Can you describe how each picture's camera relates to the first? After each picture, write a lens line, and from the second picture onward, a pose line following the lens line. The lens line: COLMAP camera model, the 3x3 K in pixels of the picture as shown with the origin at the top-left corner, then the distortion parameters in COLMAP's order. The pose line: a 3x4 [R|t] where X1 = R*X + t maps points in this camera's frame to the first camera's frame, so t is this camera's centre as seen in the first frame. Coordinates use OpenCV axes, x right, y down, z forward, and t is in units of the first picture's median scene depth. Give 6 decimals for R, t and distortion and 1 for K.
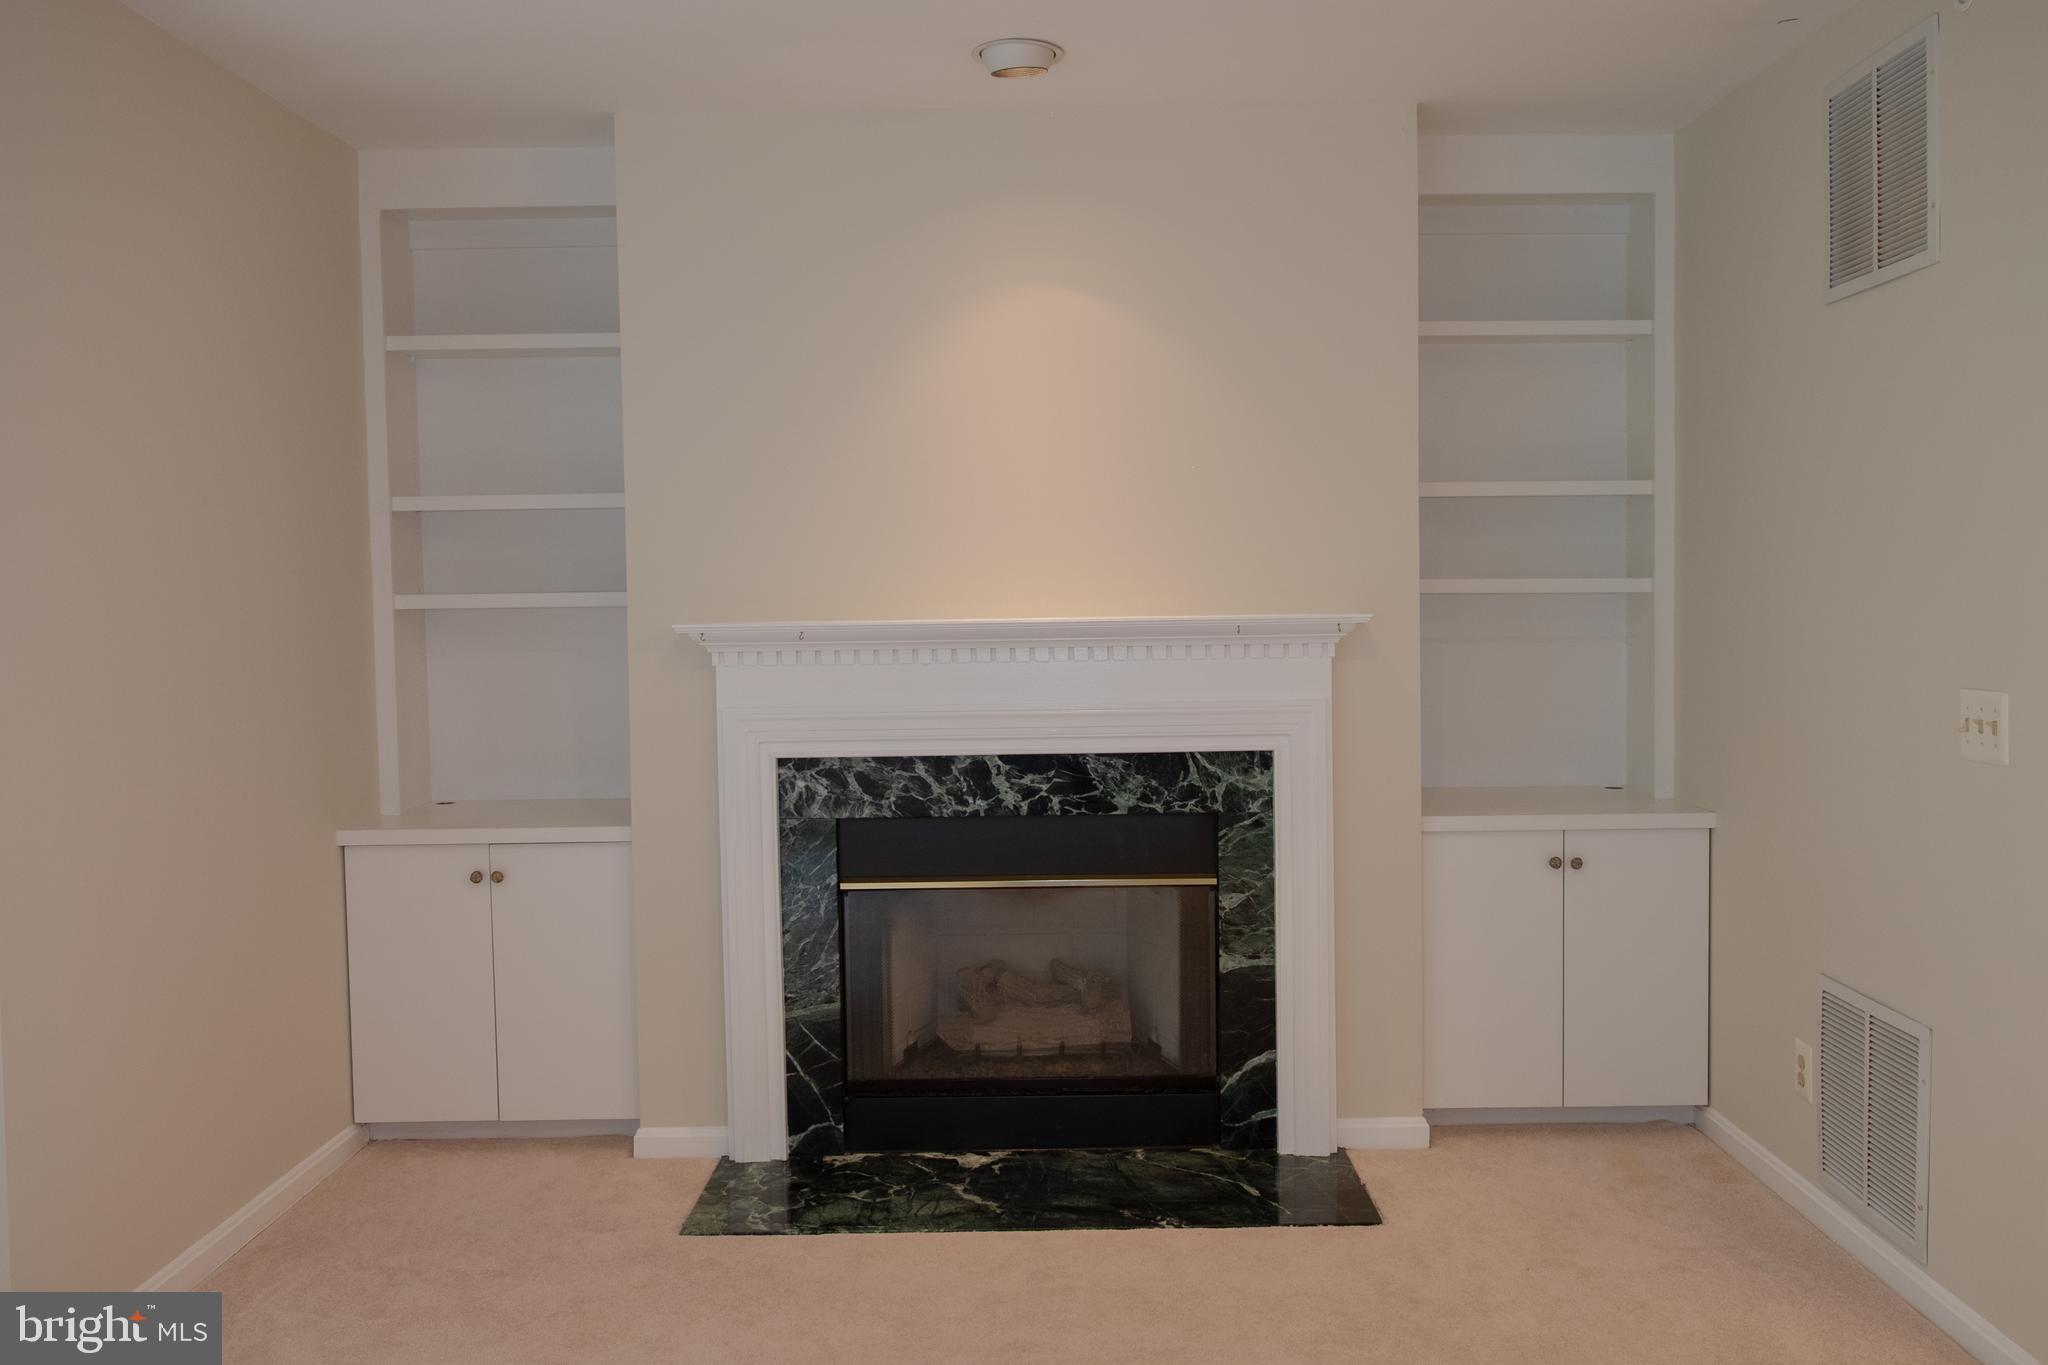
lens RADIAL K [[1704.4, 0, 1022.0], [0, 1704.4, 685.9], [0, 0, 1]] dist [-0.017738, 0.000876]
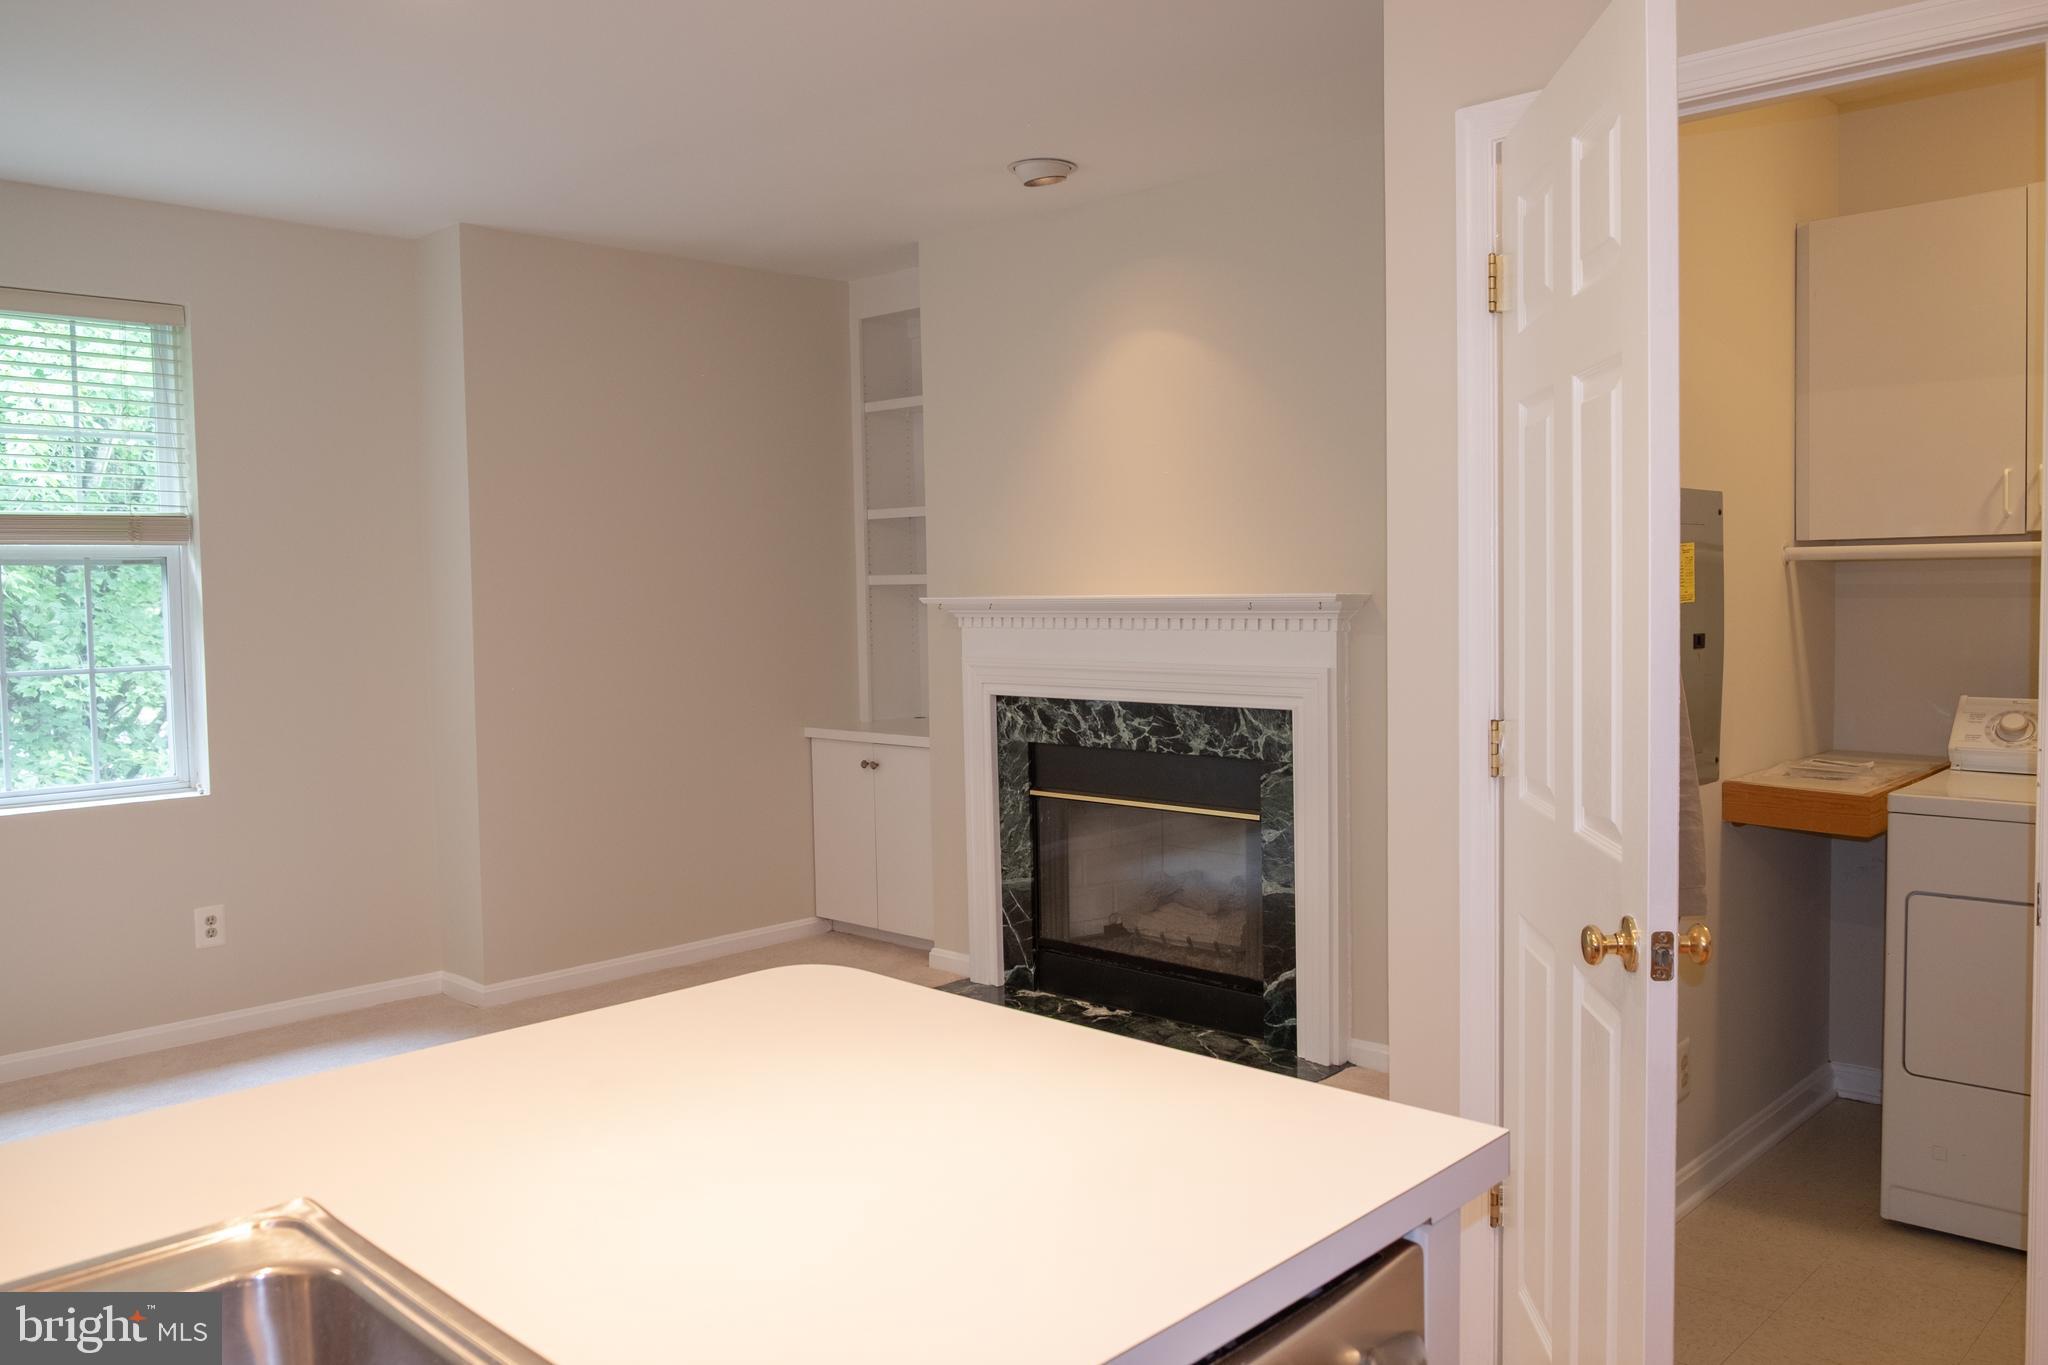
lens RADIAL K [[1592.2, 0, 1018.7], [0, 1592.2, 685.7], [0, 0, 1]] dist [-0.030362, -0.003218]
pose [[0.719137, 0.048490, -0.693174, 0.758886], [-0.031715, 0.998813, 0.036967, -0.013227], [0.694144, -0.004600, 0.719821, 0.084330]]
